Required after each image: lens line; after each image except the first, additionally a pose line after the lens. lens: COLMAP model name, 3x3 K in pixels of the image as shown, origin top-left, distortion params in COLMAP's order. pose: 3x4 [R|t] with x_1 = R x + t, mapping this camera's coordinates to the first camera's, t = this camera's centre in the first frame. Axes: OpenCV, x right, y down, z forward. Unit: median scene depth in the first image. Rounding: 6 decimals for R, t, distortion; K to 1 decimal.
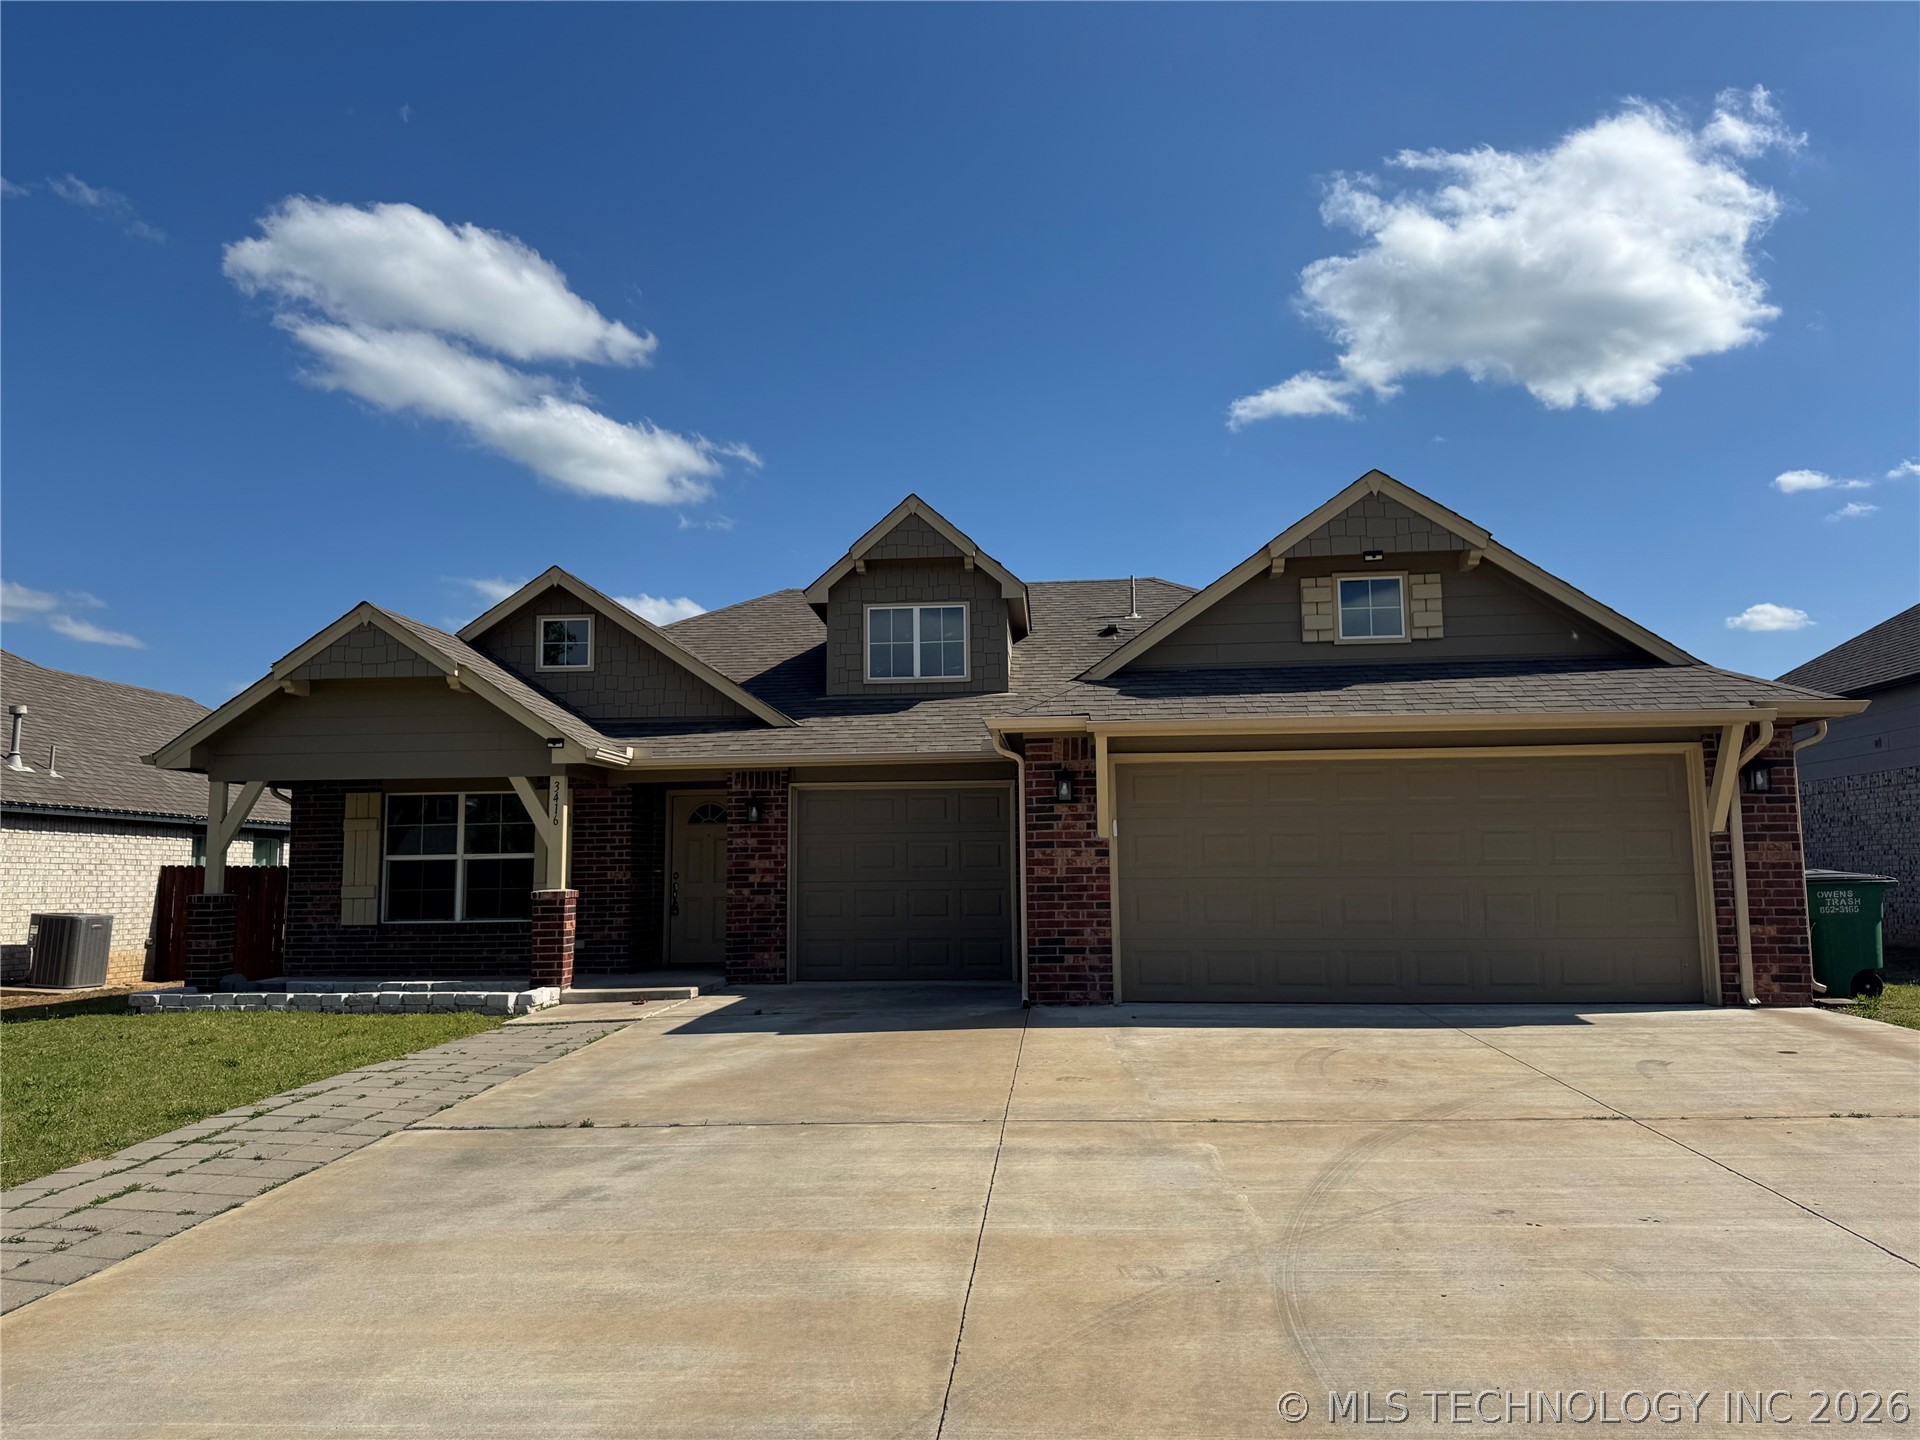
lens RADIAL K [[1353.8, 0, 957.4], [0, 1353.8, 614.8], [0, 0, 1]] dist [0.051819, -0.055914]
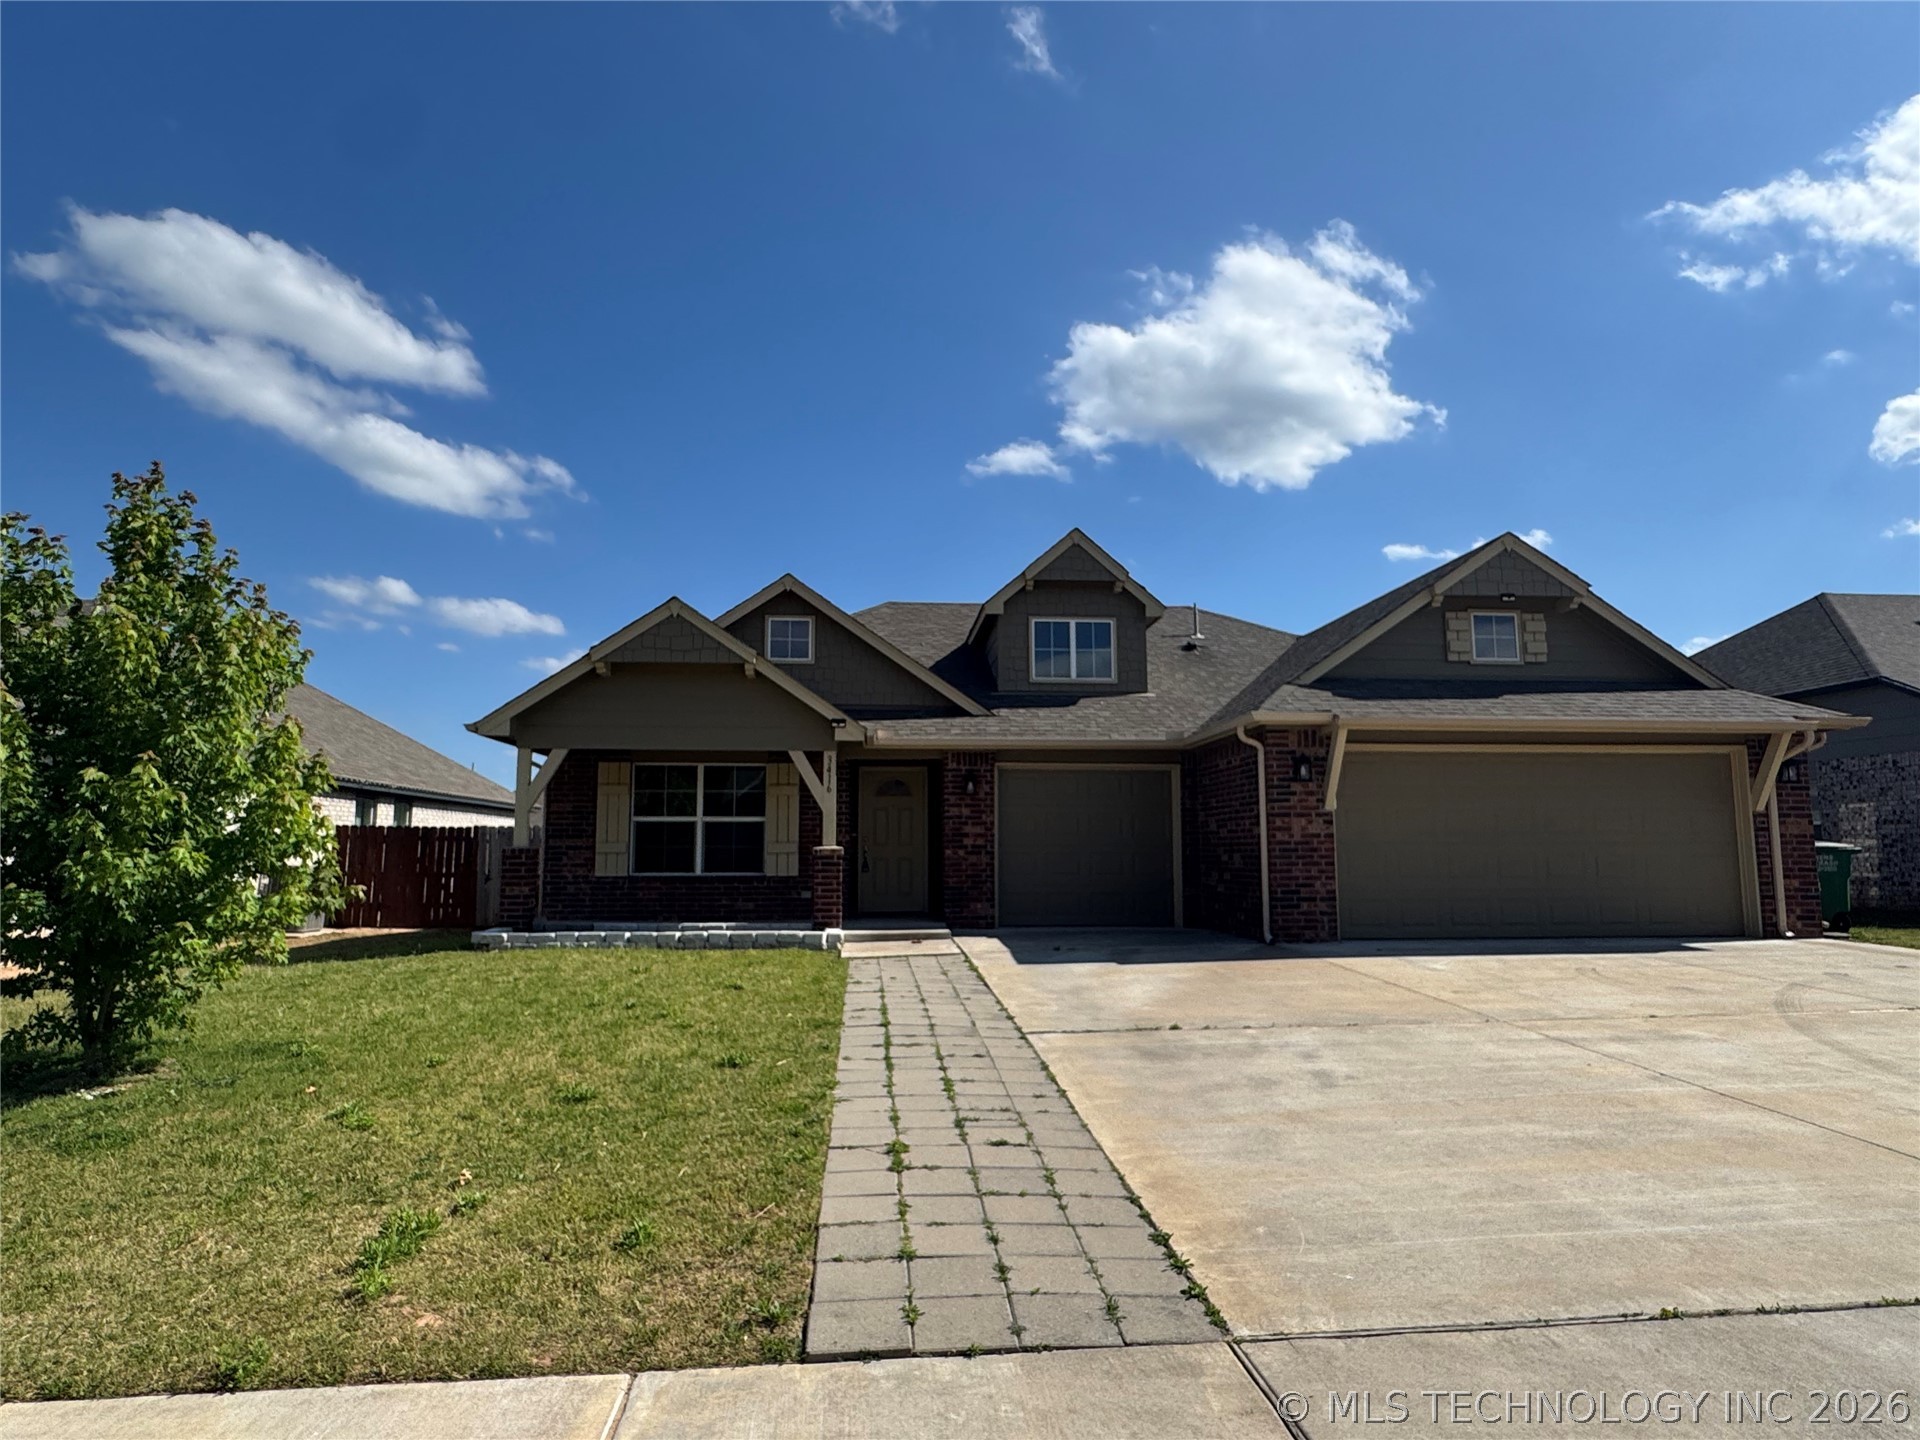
lens RADIAL K [[1150.6, 0, 914.1], [0, 1150.6, 629.5], [0, 0, 1]] dist [-0.004019, 0.001616]
pose [[0.986498, 0.040301, 0.158737, -0.368611], [-0.040516, 0.999177, -0.001883, 0.010964], [-0.158682, -0.004573, 0.987319, 0.002759]]
